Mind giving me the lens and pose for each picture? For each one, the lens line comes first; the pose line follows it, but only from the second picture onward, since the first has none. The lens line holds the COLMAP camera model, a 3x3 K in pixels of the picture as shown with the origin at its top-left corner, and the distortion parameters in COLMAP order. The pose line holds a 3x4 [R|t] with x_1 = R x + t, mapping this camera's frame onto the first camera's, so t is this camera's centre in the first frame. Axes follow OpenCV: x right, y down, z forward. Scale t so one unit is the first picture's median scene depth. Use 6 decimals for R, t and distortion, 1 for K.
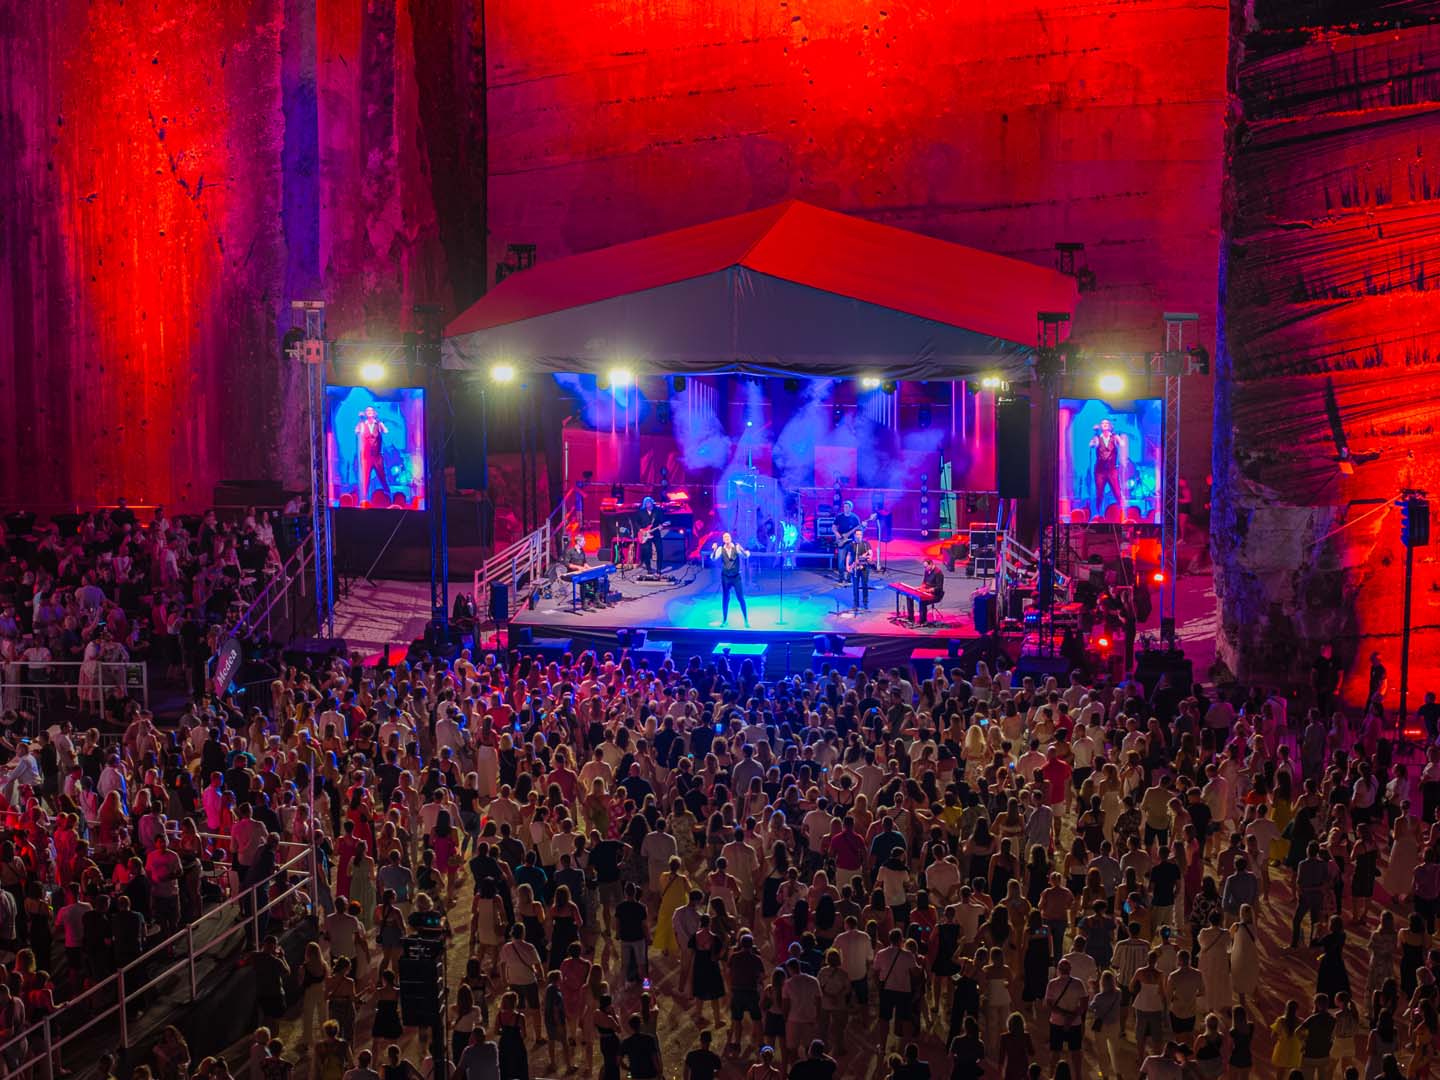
lens RADIAL K [[2909.7, 0, 720.0], [0, 2909.7, 540.0], [0, 0, 1]] dist [-0.015814, 0.257119]
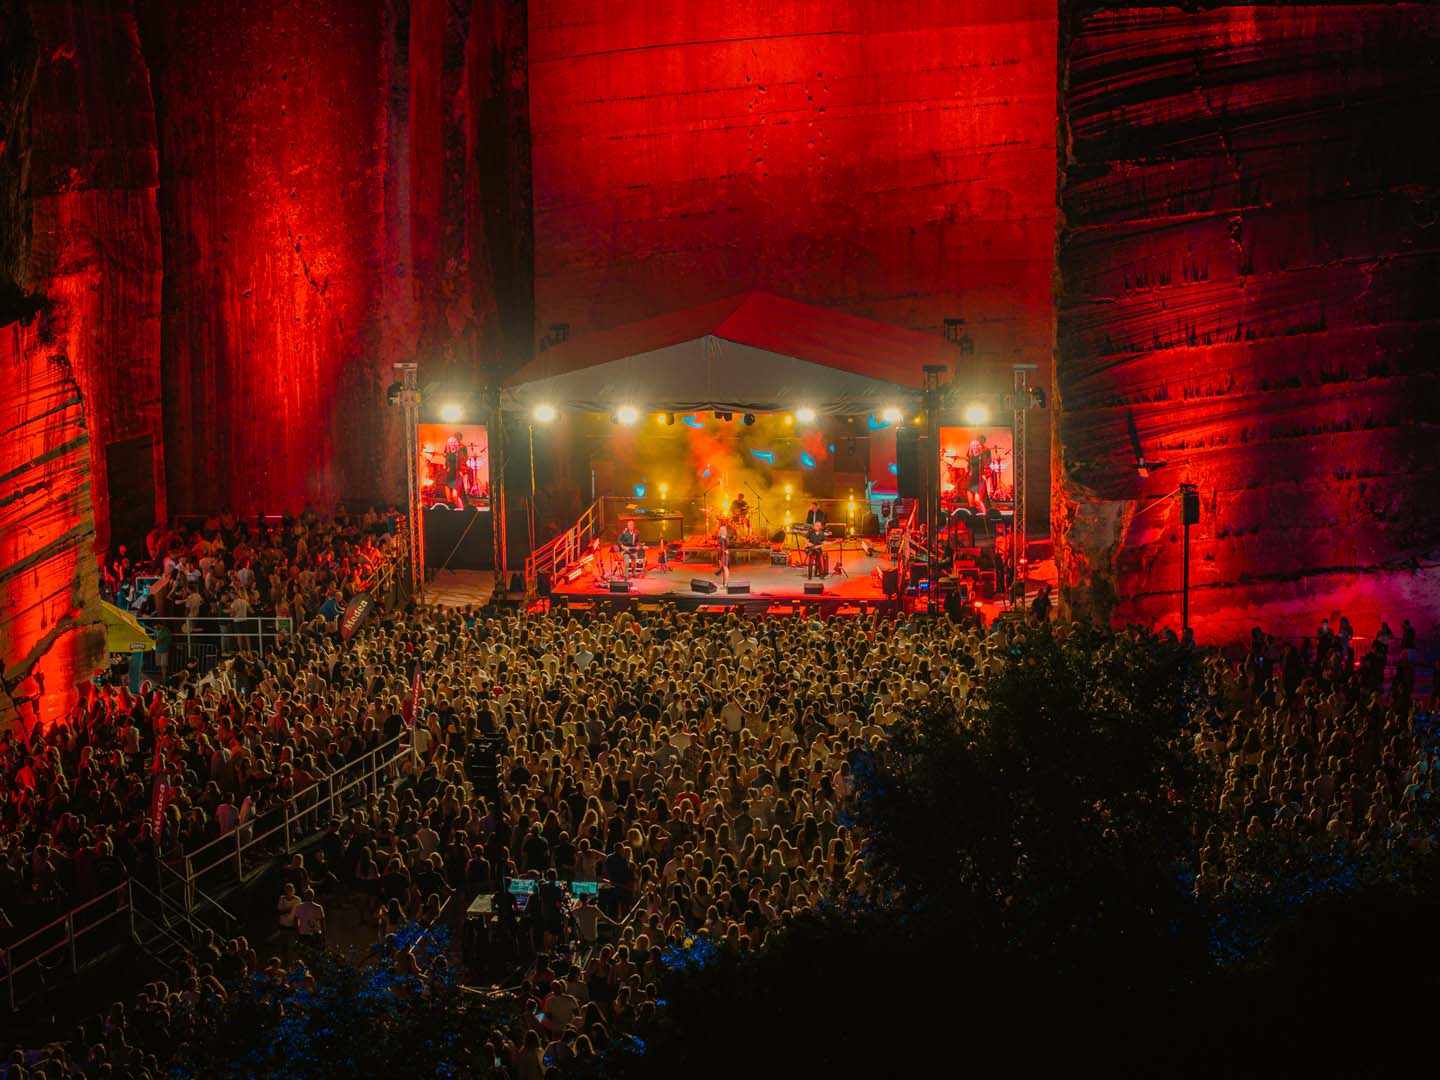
lens RADIAL K [[2624.4, 0, 720.0], [0, 2624.4, 540.0], [0, 0, 1]] dist [0.053845, -0.006312]
pose [[0.999851, -0.008882, -0.014833, 0.028368], [0.008352, 0.999337, -0.035438, 0.049455], [0.015138, 0.035309, 0.999262, -0.262610]]
